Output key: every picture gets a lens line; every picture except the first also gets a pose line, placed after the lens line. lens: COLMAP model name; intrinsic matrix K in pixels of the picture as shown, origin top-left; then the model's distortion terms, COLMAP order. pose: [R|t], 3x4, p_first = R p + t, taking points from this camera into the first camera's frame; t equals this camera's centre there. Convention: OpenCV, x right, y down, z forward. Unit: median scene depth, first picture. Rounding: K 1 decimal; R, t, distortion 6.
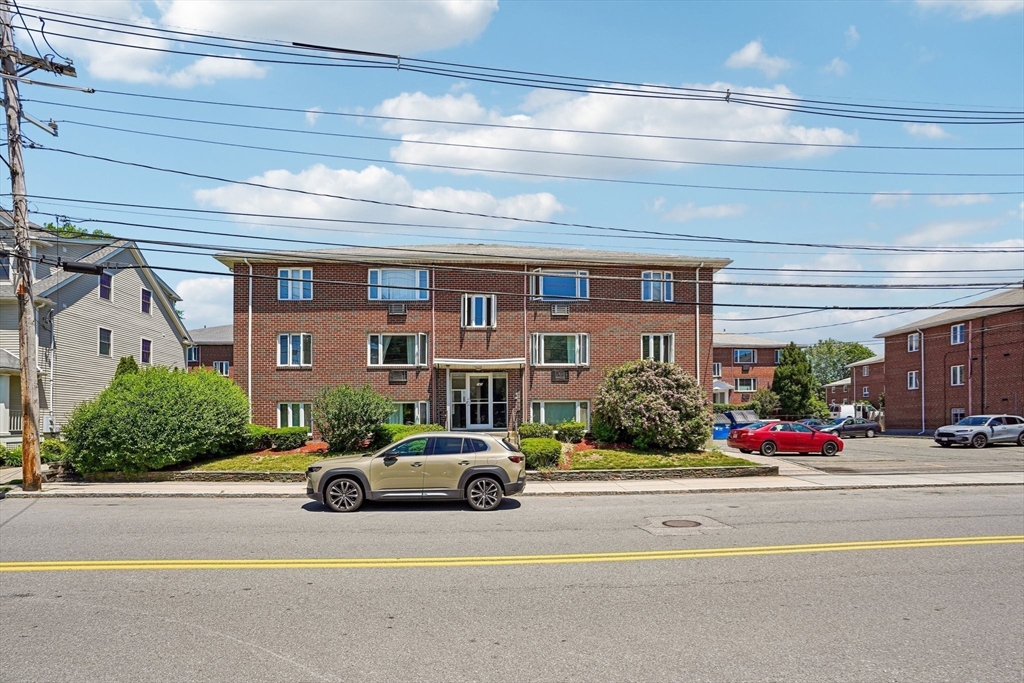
lens RADIAL K [[485.5, 0, 511.5], [0, 485.5, 329.2], [0, 0, 1]] dist [-0.061293, 0.023811]
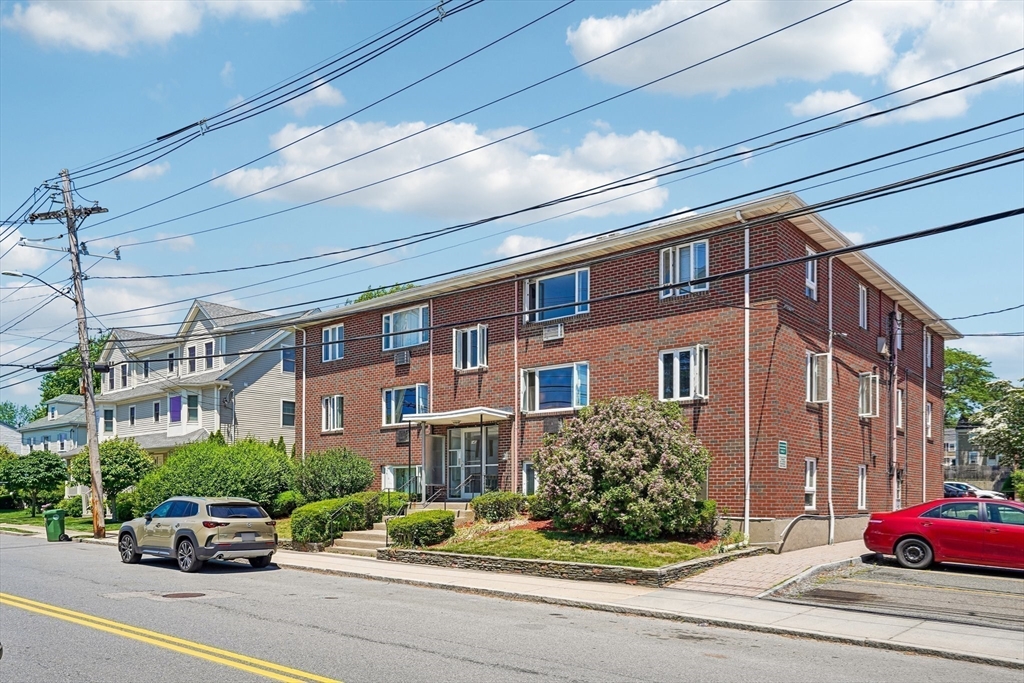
lens RADIAL K [[747.9, 0, 512.1], [0, 747.9, 392.2], [0, 0, 1]] dist [0.004494, 0.002708]
pose [[0.720141, -0.080155, -0.689182, 0.805928], [0.118253, 0.992951, 0.008080, 0.030733], [0.683676, -0.087316, 0.724543, 0.172341]]
